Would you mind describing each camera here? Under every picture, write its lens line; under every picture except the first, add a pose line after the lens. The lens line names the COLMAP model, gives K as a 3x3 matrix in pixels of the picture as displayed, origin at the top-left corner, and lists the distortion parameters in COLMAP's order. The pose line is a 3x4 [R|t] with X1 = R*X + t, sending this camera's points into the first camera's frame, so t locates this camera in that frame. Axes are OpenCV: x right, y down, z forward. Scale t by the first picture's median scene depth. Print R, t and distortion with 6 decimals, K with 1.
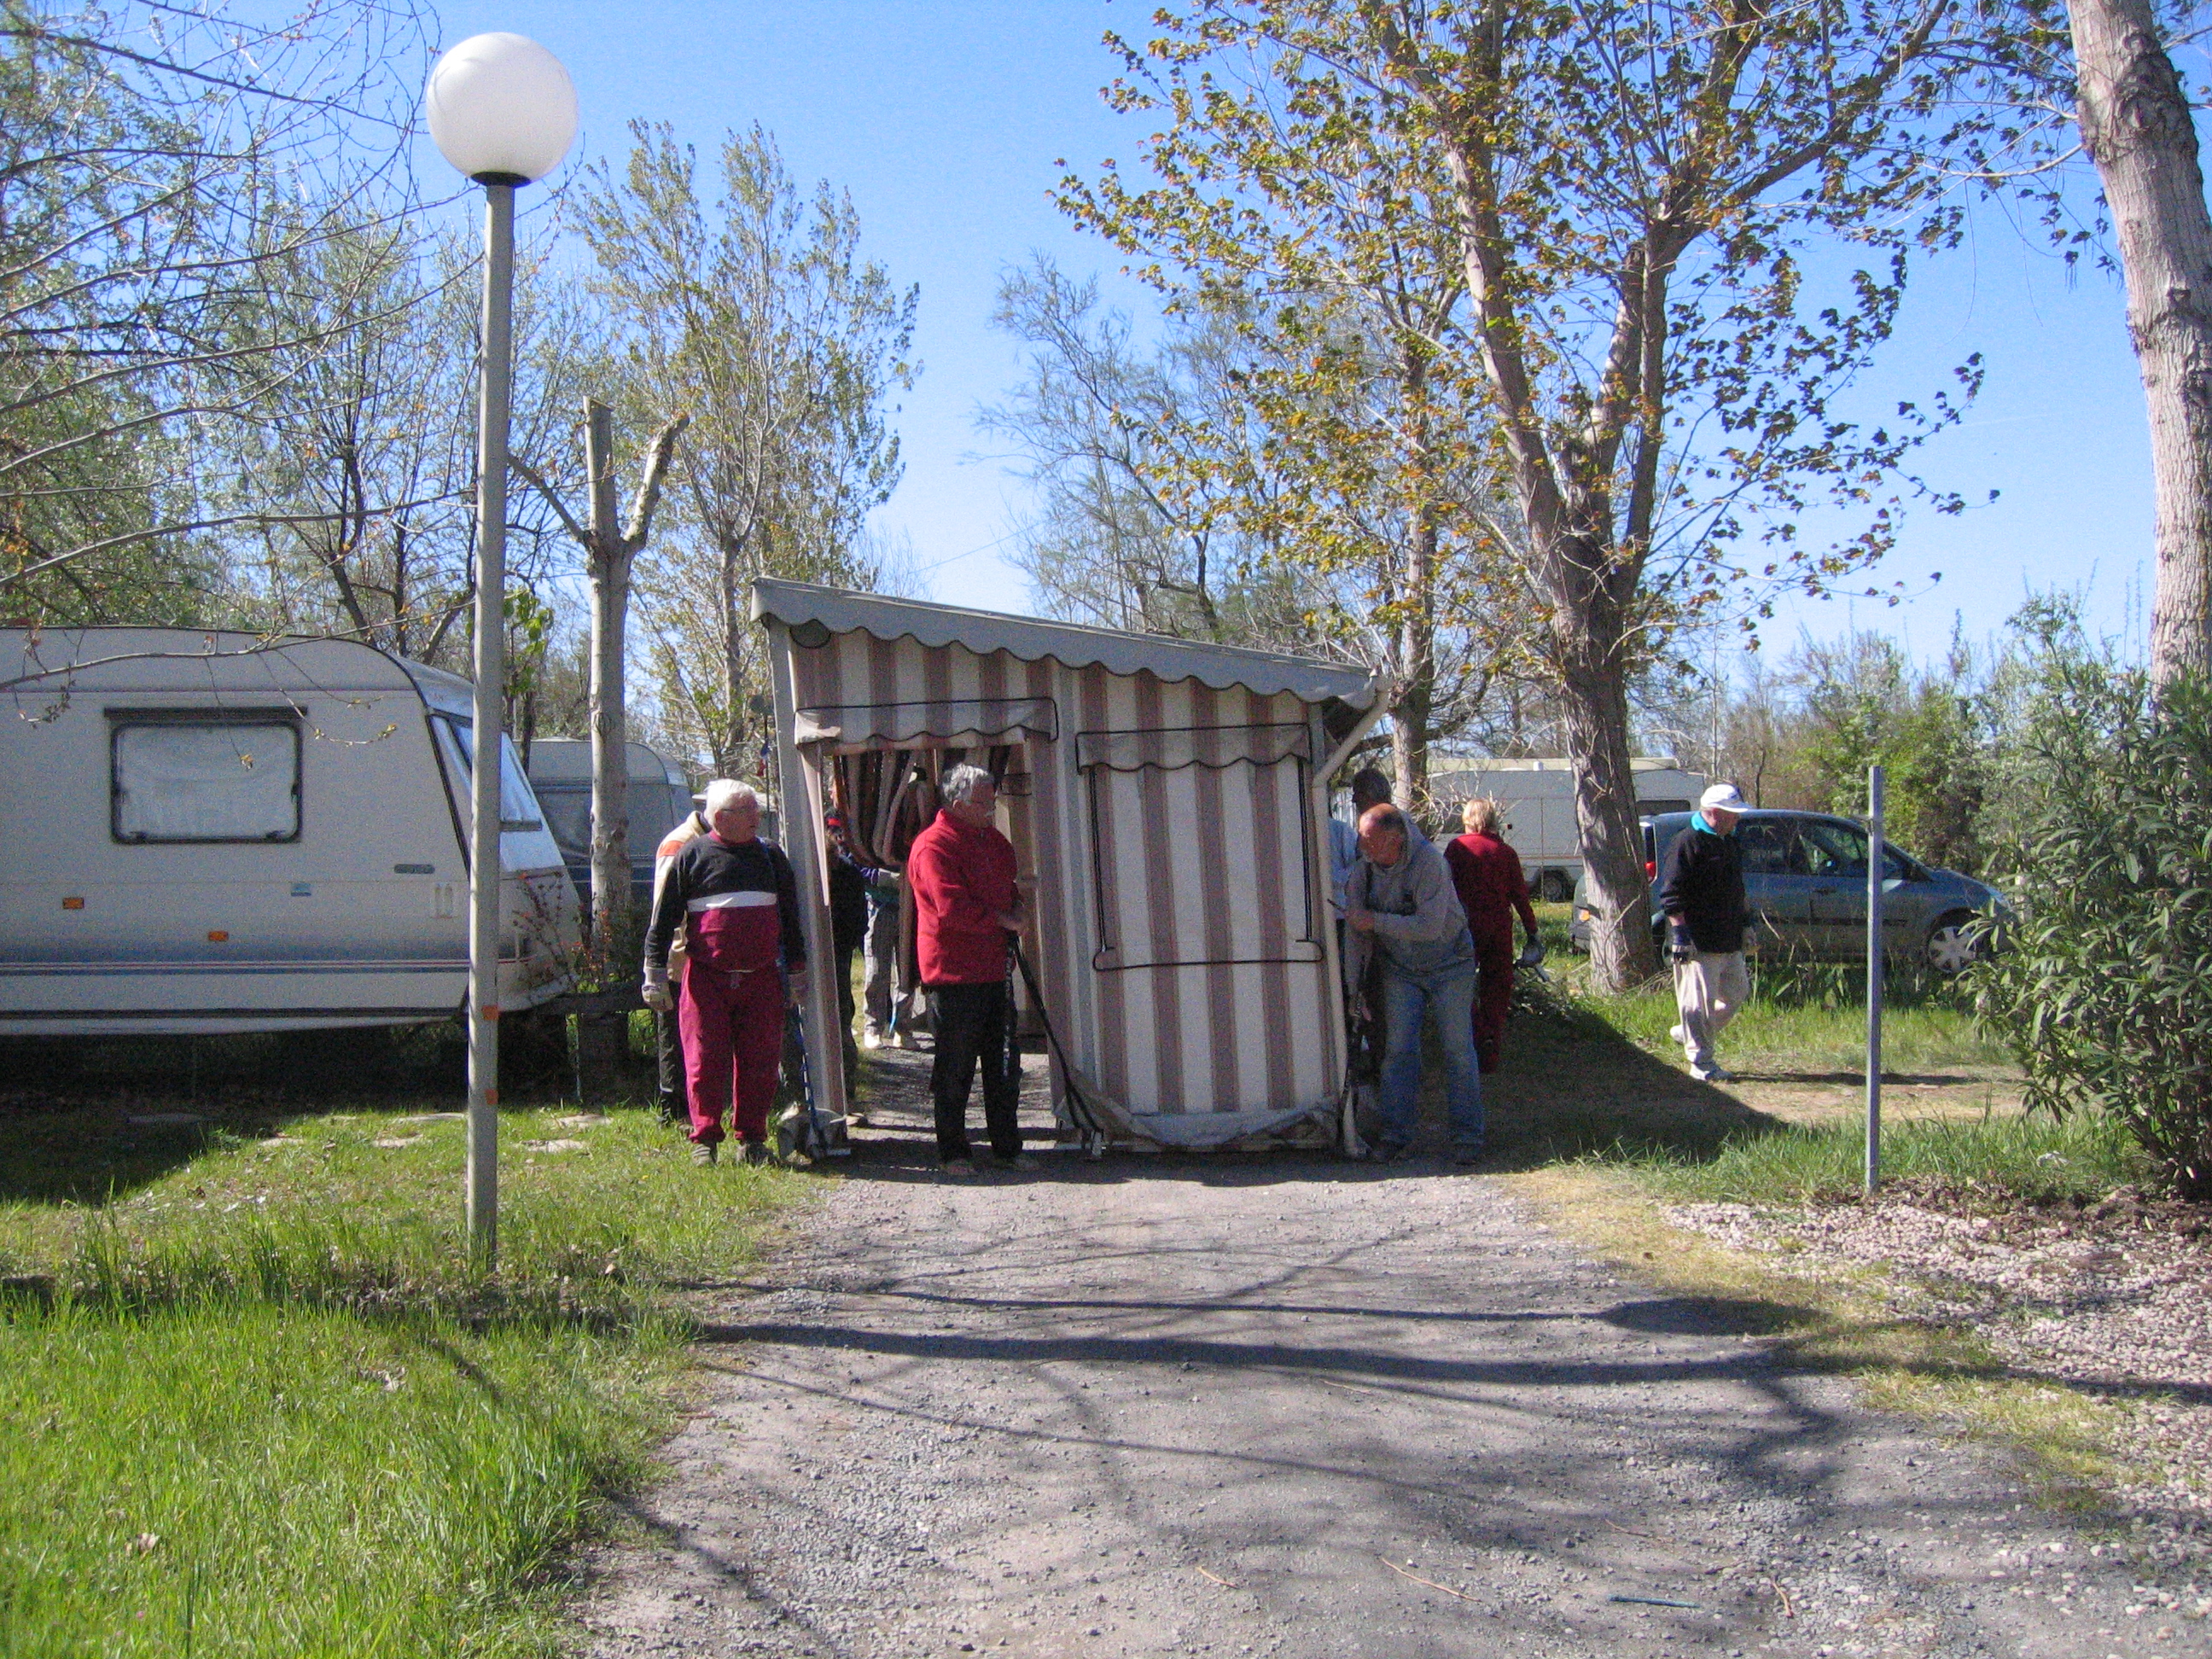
lens RADIAL K [[2340.7, 0, 1111.2], [0, 2340.7, 829.6], [0, 0, 1]] dist [-0.107917, 0.000000]
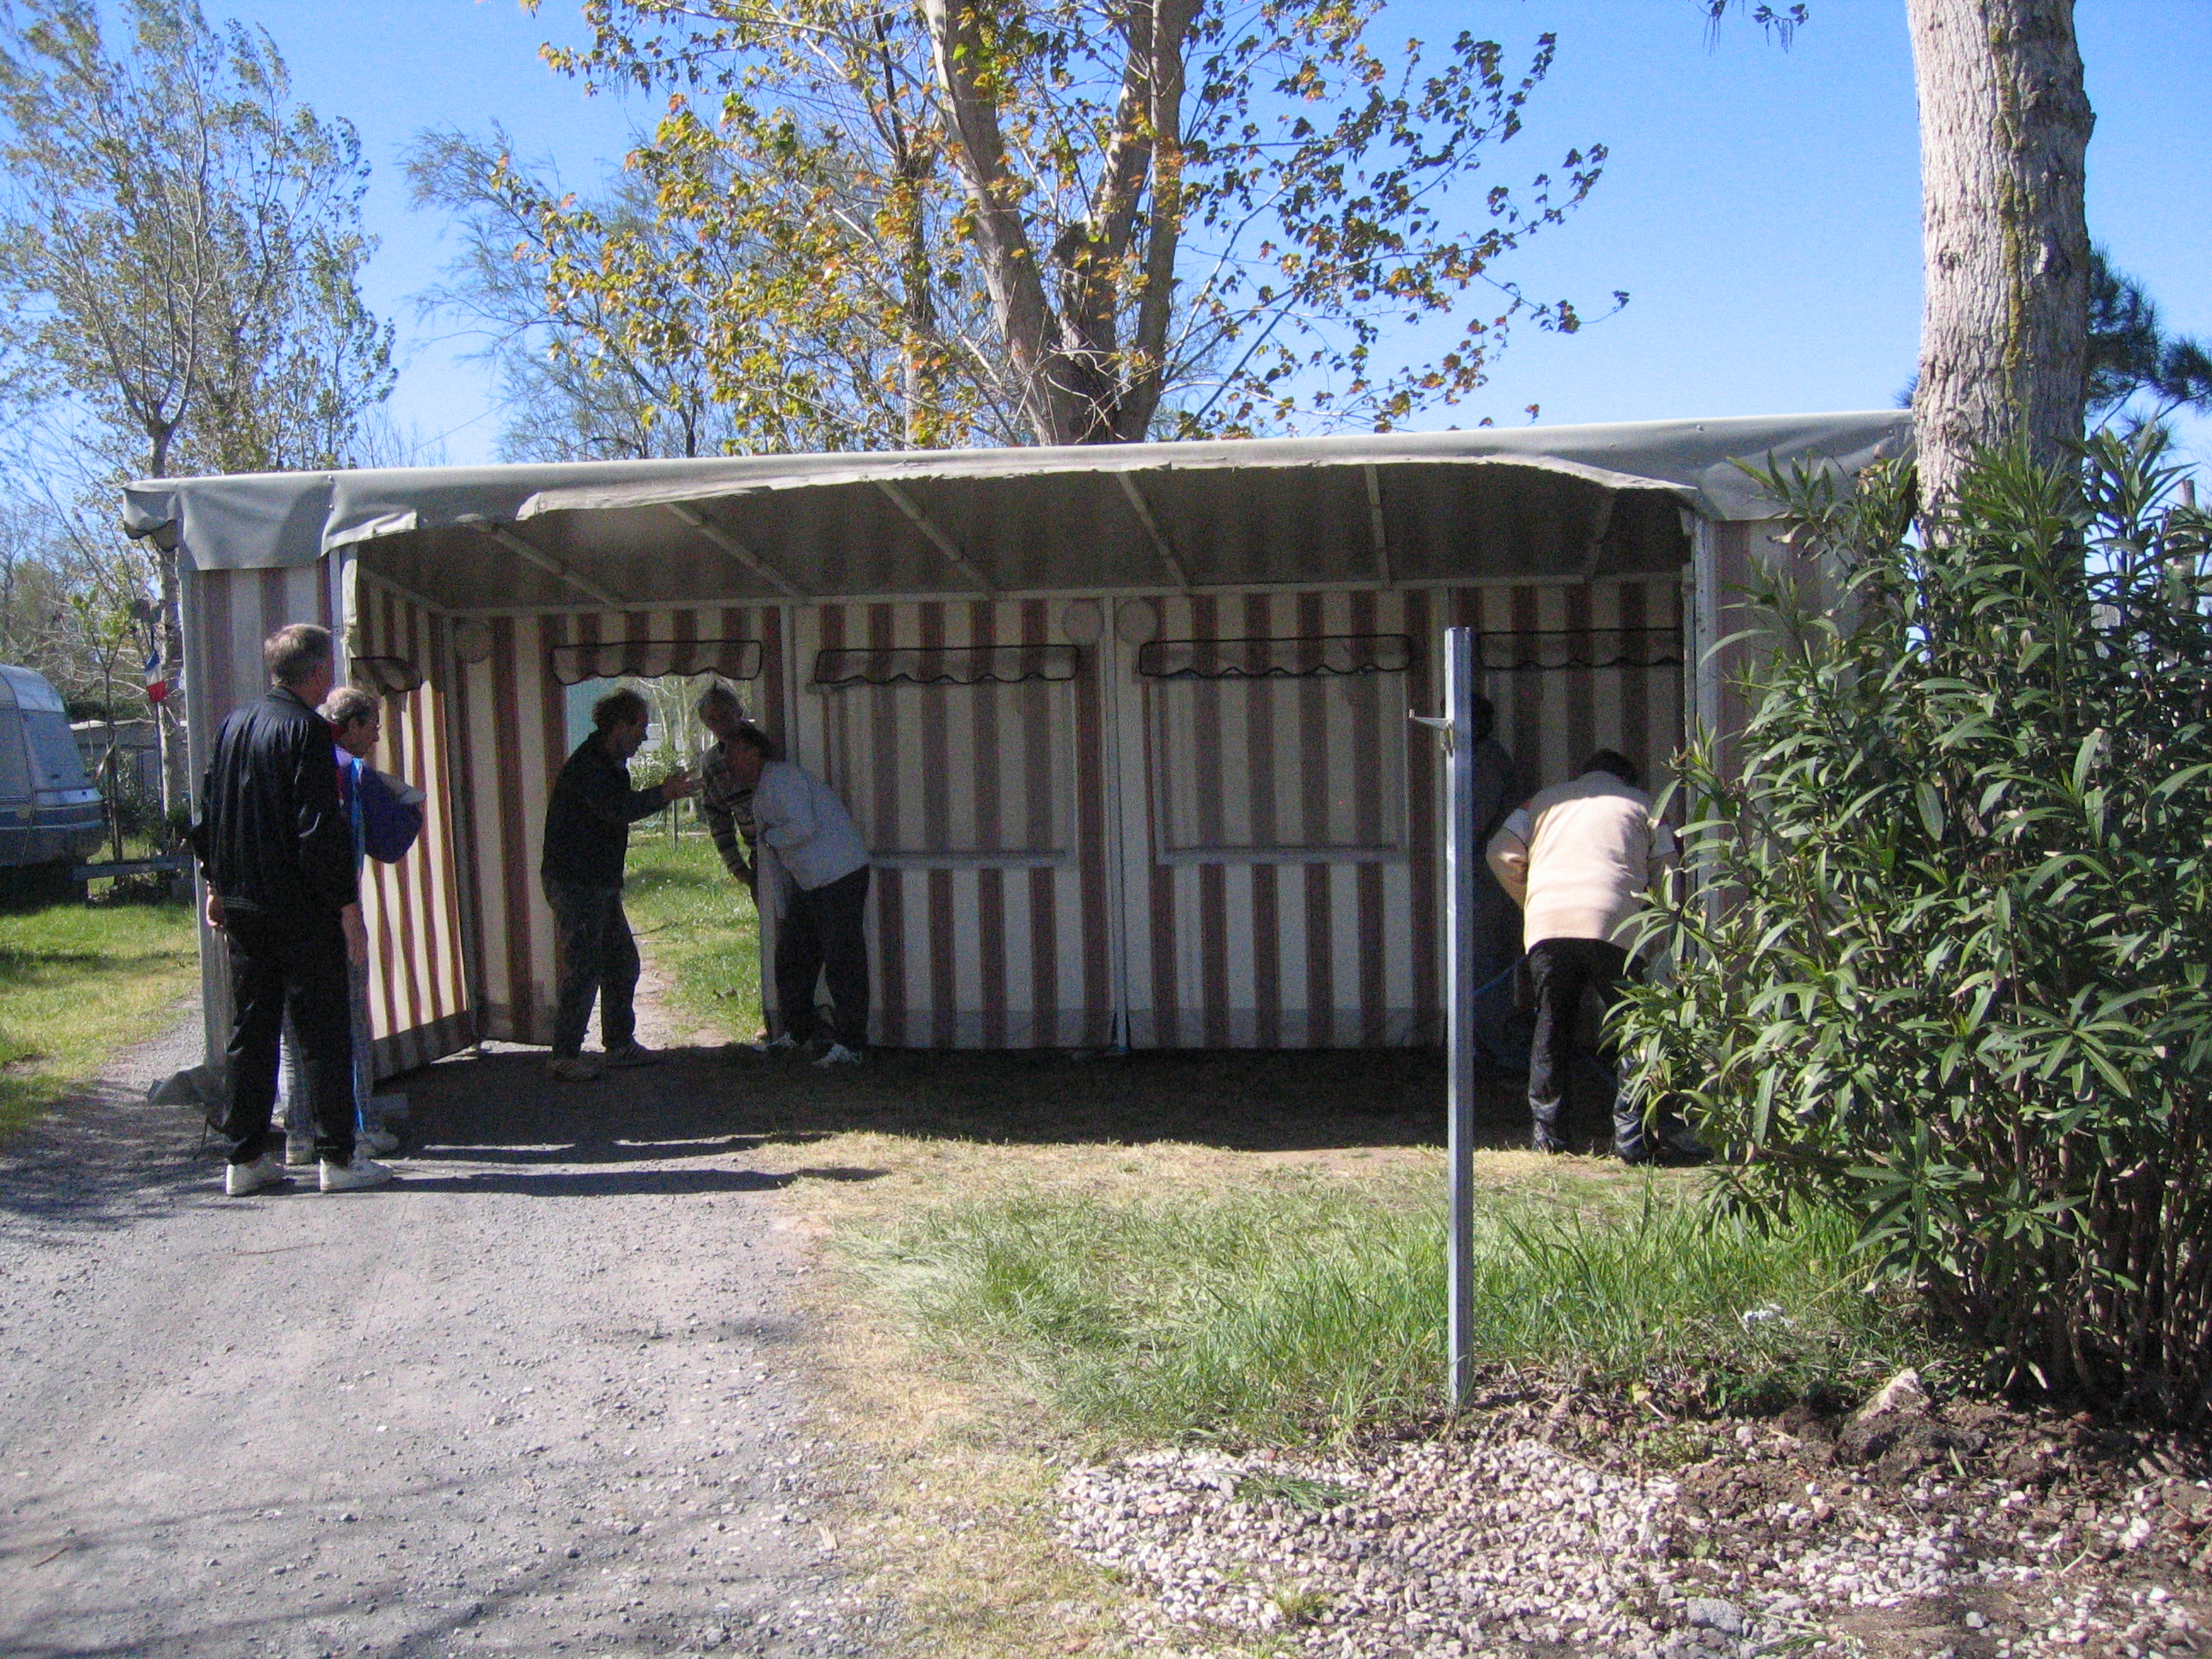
lens RADIAL K [[2340.7, 0, 1165.3], [0, 2340.7, 873.1], [0, 0, 1]] dist [-0.107917, 0.000000]
pose [[0.981416, -0.030938, 0.189380, 0.112679], [0.020284, 0.998114, 0.057937, -0.002417], [-0.190815, -0.053019, 0.980193, 0.336678]]
